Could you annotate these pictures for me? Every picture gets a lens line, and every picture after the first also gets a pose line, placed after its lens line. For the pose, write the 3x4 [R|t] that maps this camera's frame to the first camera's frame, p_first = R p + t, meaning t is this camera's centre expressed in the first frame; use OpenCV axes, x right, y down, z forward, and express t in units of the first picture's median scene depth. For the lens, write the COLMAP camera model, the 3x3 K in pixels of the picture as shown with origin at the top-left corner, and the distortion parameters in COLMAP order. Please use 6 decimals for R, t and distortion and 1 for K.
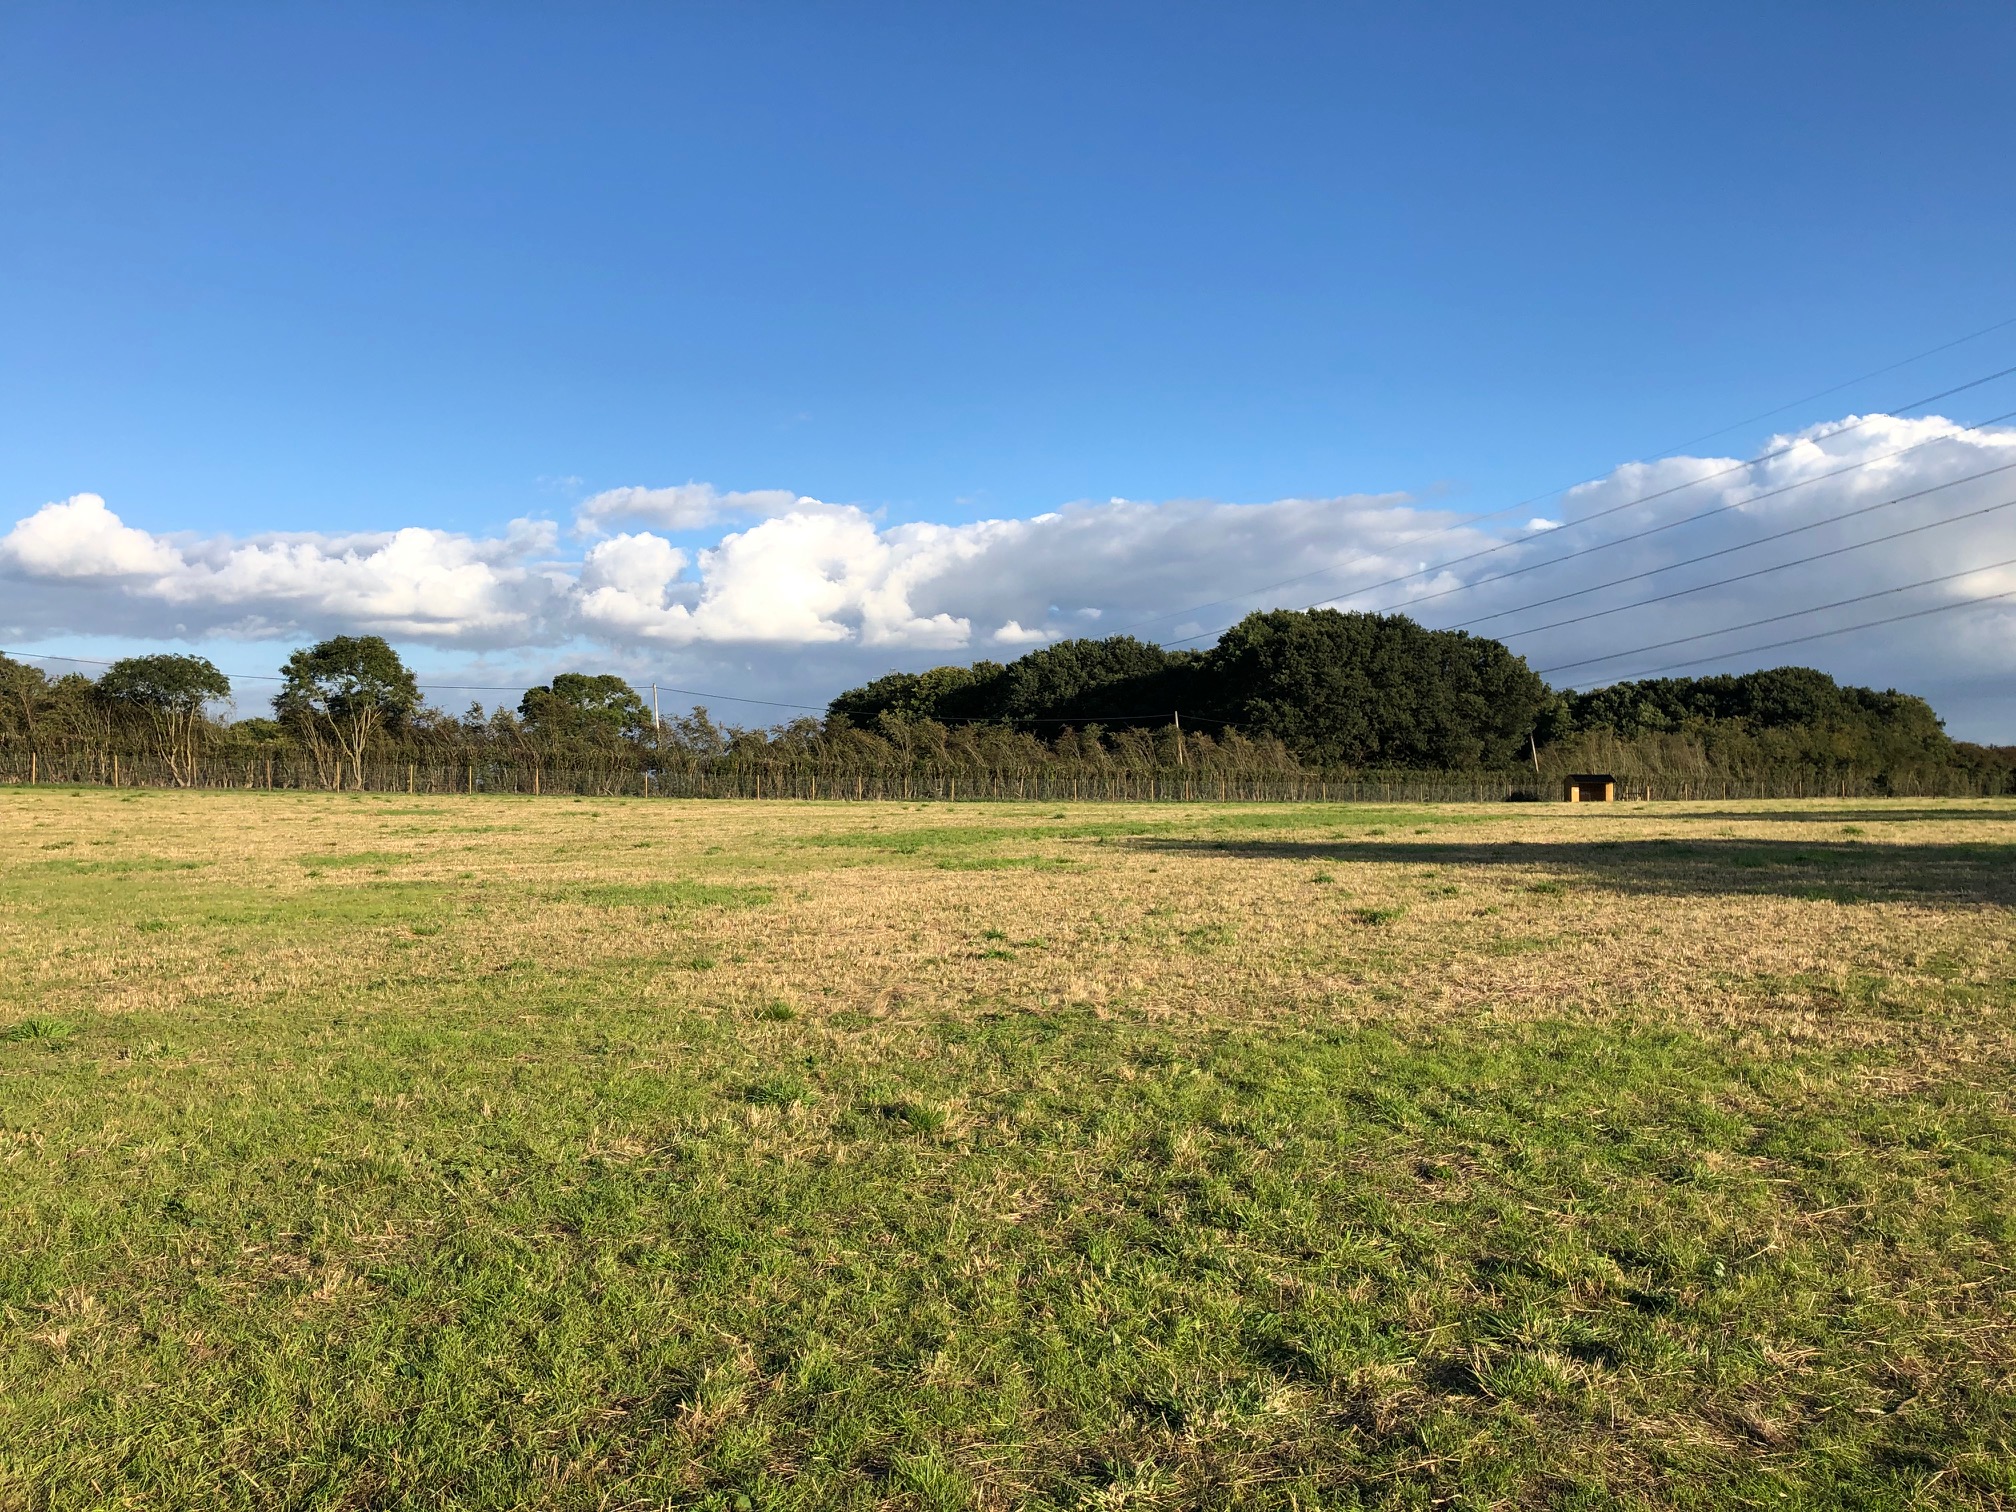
lens RADIAL K [[1592.0, 0, 1008.0], [0, 1592.0, 756.0], [0, 0, 1]] dist [0.005432, -0.009097]
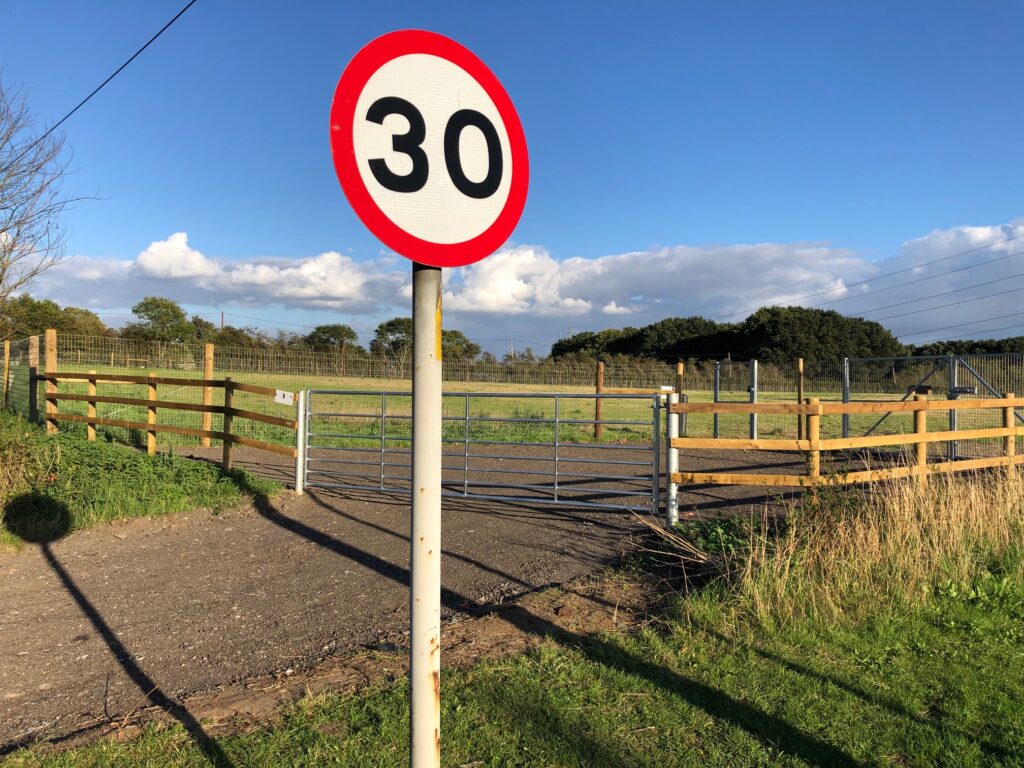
lens RADIAL K [[833.3, 0, 512.0], [0, 833.3, 384.0], [0, 0, 1]] dist [-0.093950, 0.173585]
pose [[0.993513, 0.022255, -0.111518, -0.052676], [-0.020469, 0.999644, 0.017134, 0.001701], [0.111860, -0.014740, 0.993615, -0.147534]]
